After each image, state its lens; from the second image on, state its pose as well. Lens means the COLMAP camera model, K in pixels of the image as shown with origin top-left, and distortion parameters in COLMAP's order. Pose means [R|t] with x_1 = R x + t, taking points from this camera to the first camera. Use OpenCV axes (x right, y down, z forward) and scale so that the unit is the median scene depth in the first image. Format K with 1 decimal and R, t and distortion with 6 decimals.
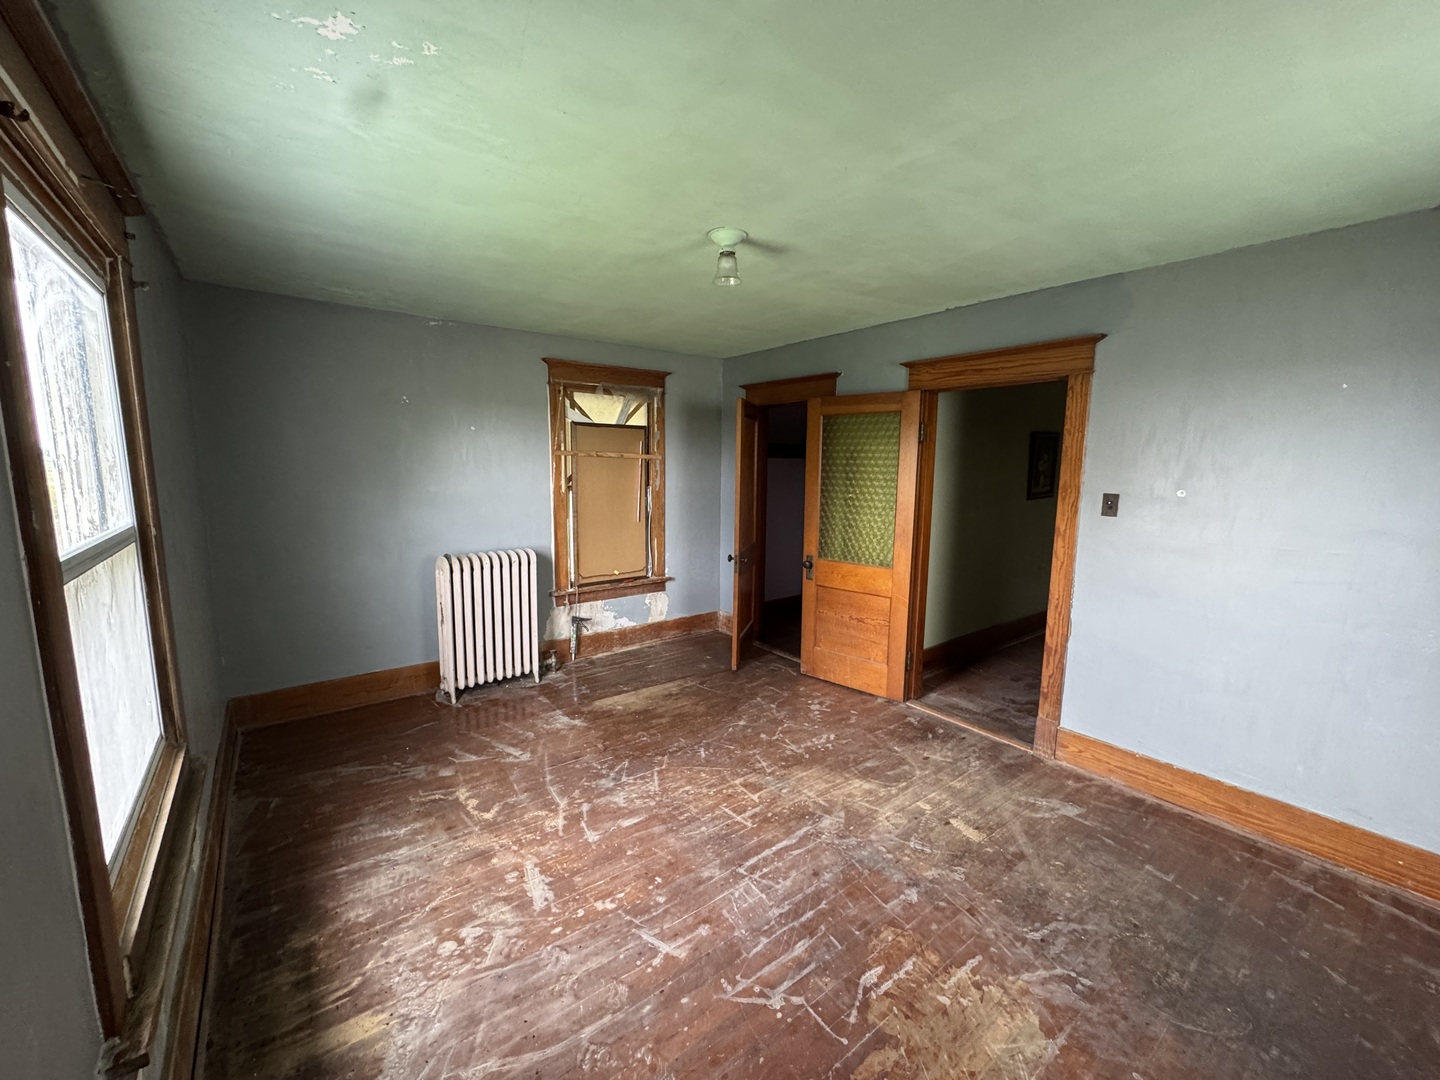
lens RADIAL K [[575.7, 0, 720.0], [0, 575.7, 540.0], [0, 0, 1]] dist [-0.002668, 0.000087]
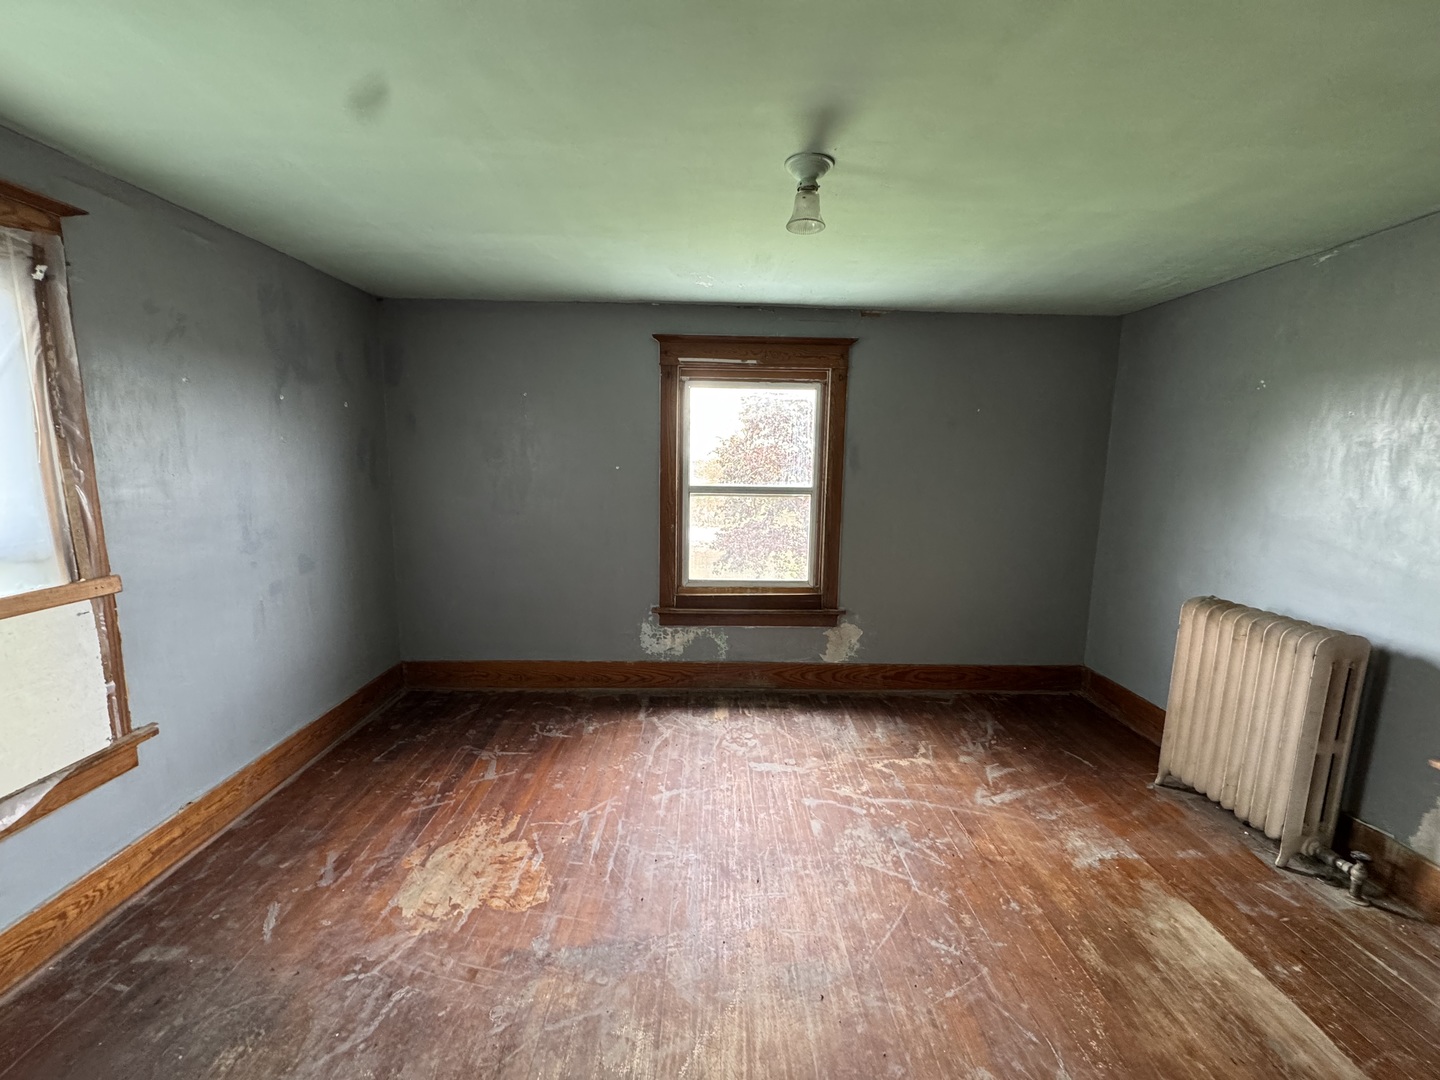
lens RADIAL K [[575.7, 0, 720.0], [0, 575.7, 540.0], [0, 0, 1]] dist [-0.002668, 0.000087]
pose [[-0.595032, 0.097145, -0.797809, 0.837067], [-0.130379, 0.967852, 0.215091, -0.213337], [0.793056, 0.232004, -0.563237, 1.622277]]
